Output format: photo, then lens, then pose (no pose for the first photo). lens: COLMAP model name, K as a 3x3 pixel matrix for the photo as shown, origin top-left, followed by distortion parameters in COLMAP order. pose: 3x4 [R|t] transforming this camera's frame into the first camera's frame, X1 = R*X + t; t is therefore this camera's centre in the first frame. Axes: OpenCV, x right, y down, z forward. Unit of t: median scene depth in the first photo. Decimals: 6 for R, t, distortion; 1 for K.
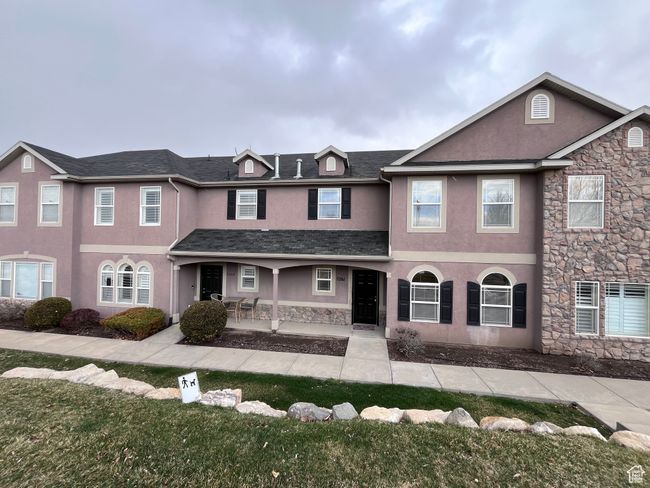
lens RADIAL K [[263.1, 0, 325.0], [0, 263.1, 244.0], [0, 0, 1]] dist [-0.003831, -0.000344]
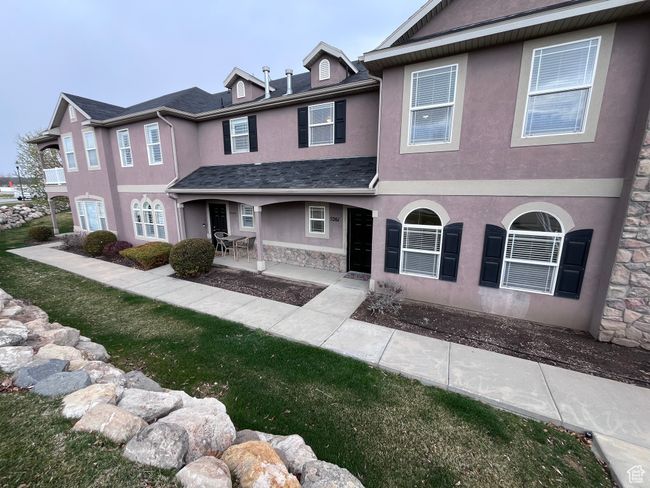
lens RADIAL K [[263.1, 0, 325.0], [0, 263.1, 244.0], [0, 0, 1]] dist [-0.003831, -0.000344]
pose [[0.947353, 0.046030, -0.316864, 0.345829], [0.020784, 0.978686, 0.204310, 0.043925], [0.319515, -0.200140, 0.926204, 0.223838]]
